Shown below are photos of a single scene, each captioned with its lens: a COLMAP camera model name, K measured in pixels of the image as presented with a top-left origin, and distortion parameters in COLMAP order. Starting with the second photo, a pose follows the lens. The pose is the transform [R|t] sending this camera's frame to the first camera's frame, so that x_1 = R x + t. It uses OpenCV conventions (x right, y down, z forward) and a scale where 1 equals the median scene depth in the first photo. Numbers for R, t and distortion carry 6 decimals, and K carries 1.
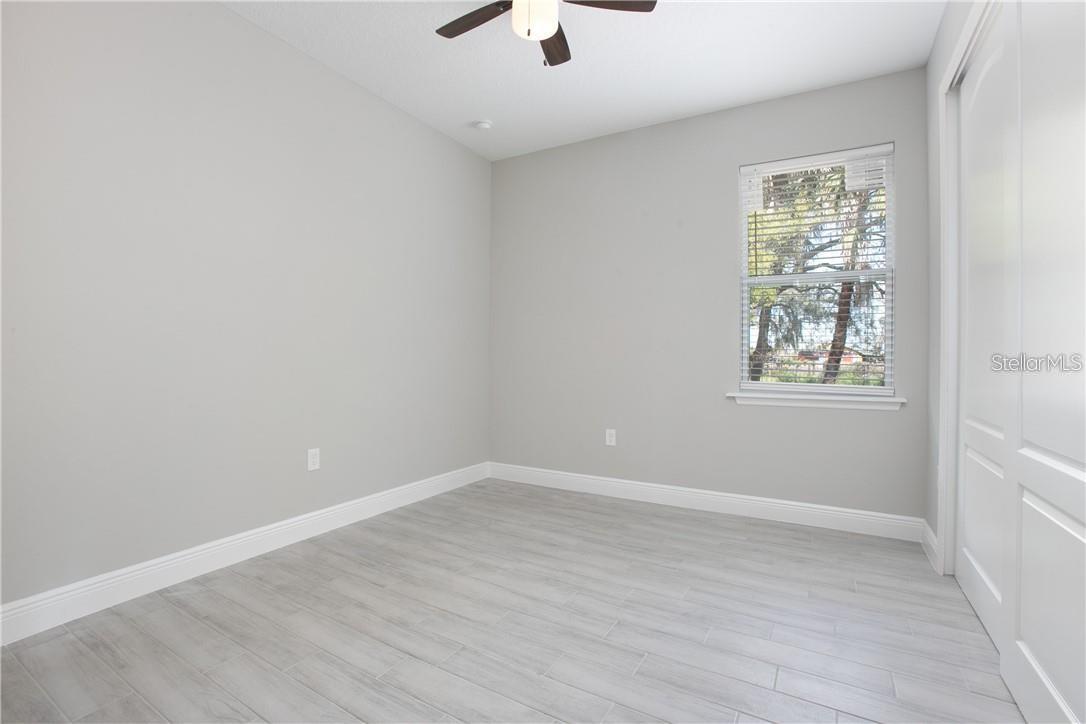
lens RADIAL K [[493.9, 0, 546.2], [0, 493.9, 357.0], [0, 0, 1]] dist [-0.076540, 0.025183]
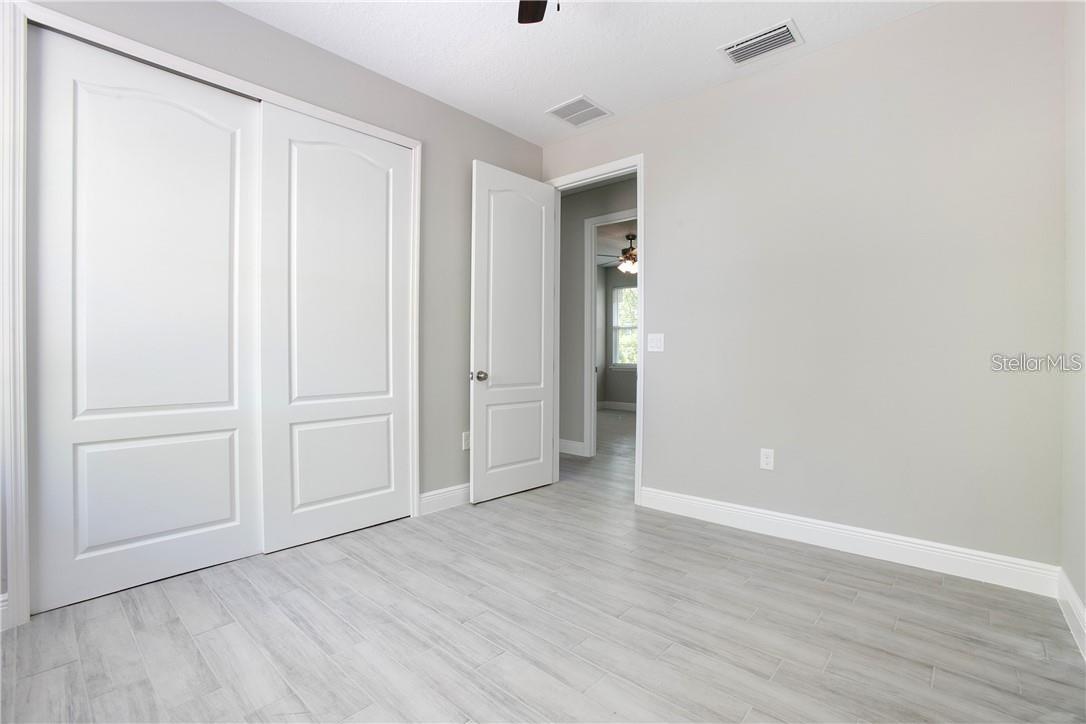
lens RADIAL K [[543.0, 0, 530.9], [0, 543.0, 361.3], [0, 0, 1]] dist [-0.032929, 0.000107]
pose [[-0.975035, -0.017863, 0.221333, -0.214248], [-0.013934, 0.999717, 0.019301, -0.008827], [-0.221615, 0.015735, -0.975007, 1.987152]]
